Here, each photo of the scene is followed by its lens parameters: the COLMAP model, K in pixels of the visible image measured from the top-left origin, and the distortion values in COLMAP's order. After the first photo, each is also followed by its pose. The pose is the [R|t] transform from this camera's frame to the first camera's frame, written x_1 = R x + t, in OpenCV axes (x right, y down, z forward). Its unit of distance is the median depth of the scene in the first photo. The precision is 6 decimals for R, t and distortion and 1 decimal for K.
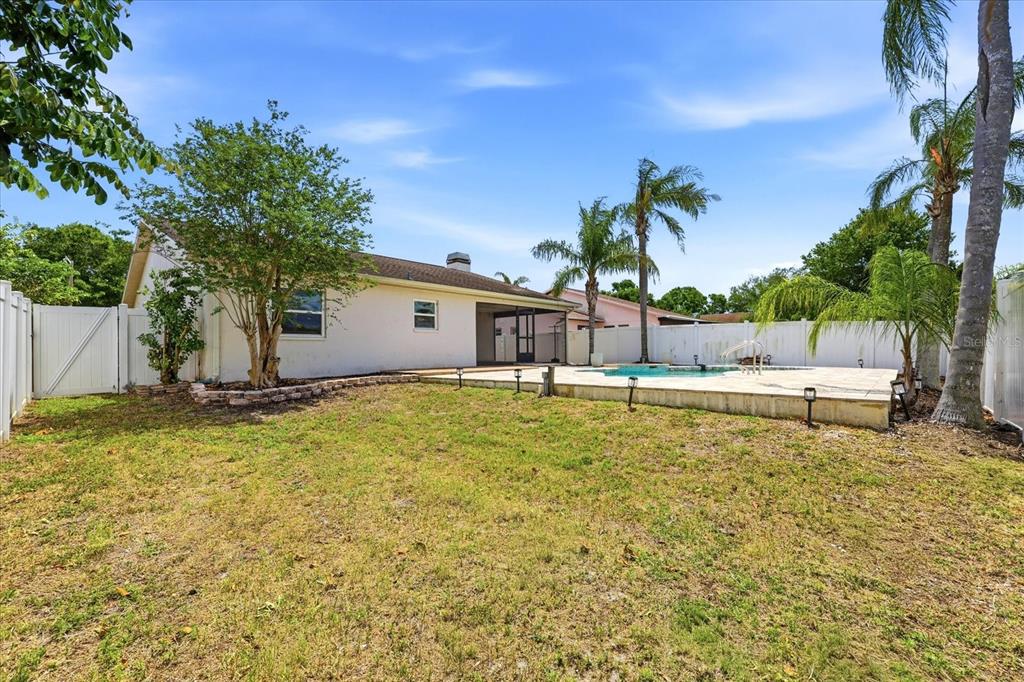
lens RADIAL K [[414.9, 0, 508.3], [0, 414.9, 344.2], [0, 0, 1]] dist [-0.006336, 0.000027]
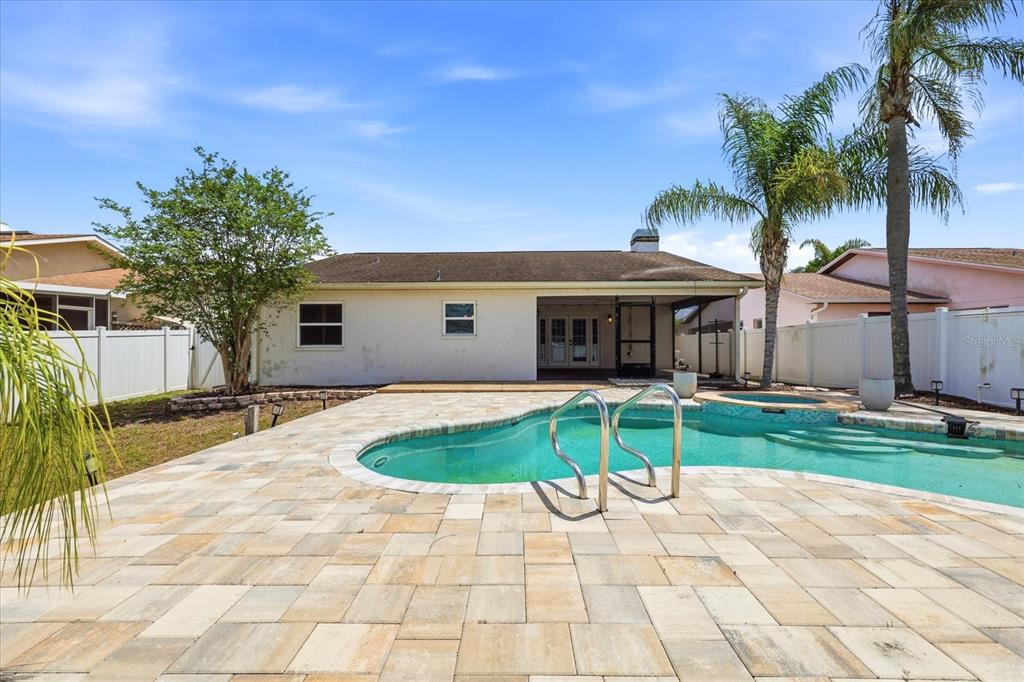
lens RADIAL K [[414.9, 0, 510.3], [0, 414.9, 343.7], [0, 0, 1]] dist [-0.006336, 0.000027]
pose [[0.681508, 0.001086, -0.731810, 0.346937], [0.009808, 0.999896, 0.010618, -0.018843], [0.731745, -0.014414, 0.681426, 0.343627]]
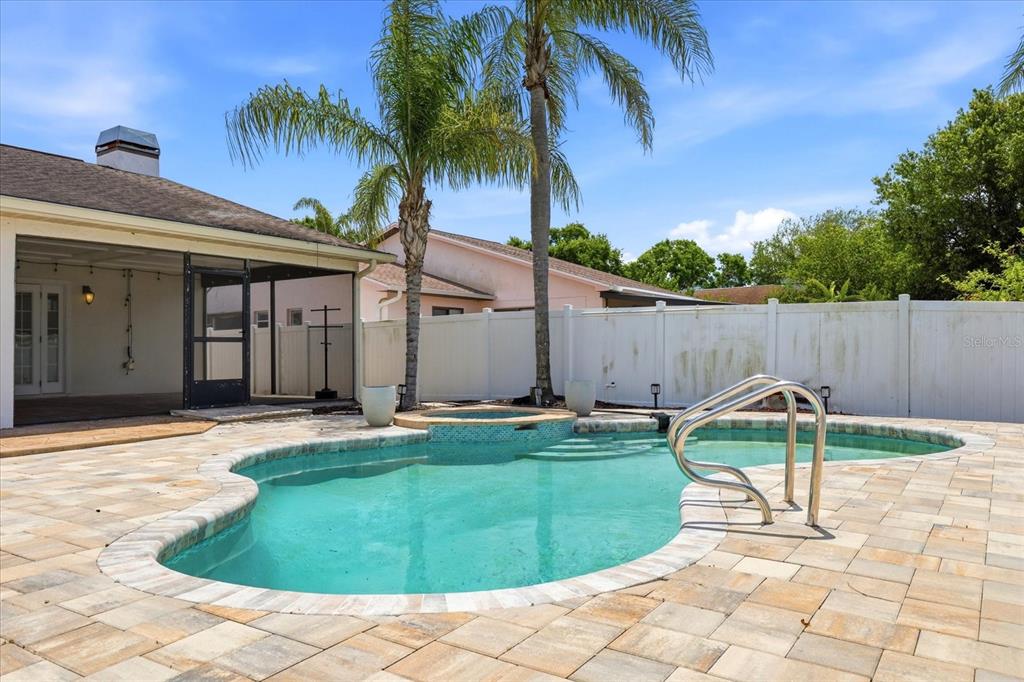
lens RADIAL K [[726.7, 0, 513.9], [0, 726.7, 330.3], [0, 0, 1]] dist [0.006557, -0.002171]
pose [[0.985537, 0.001086, 0.169459, 0.167592], [0.001113, 0.999916, -0.012882, -0.013760], [-0.169458, 0.012884, 0.985453, 0.278579]]
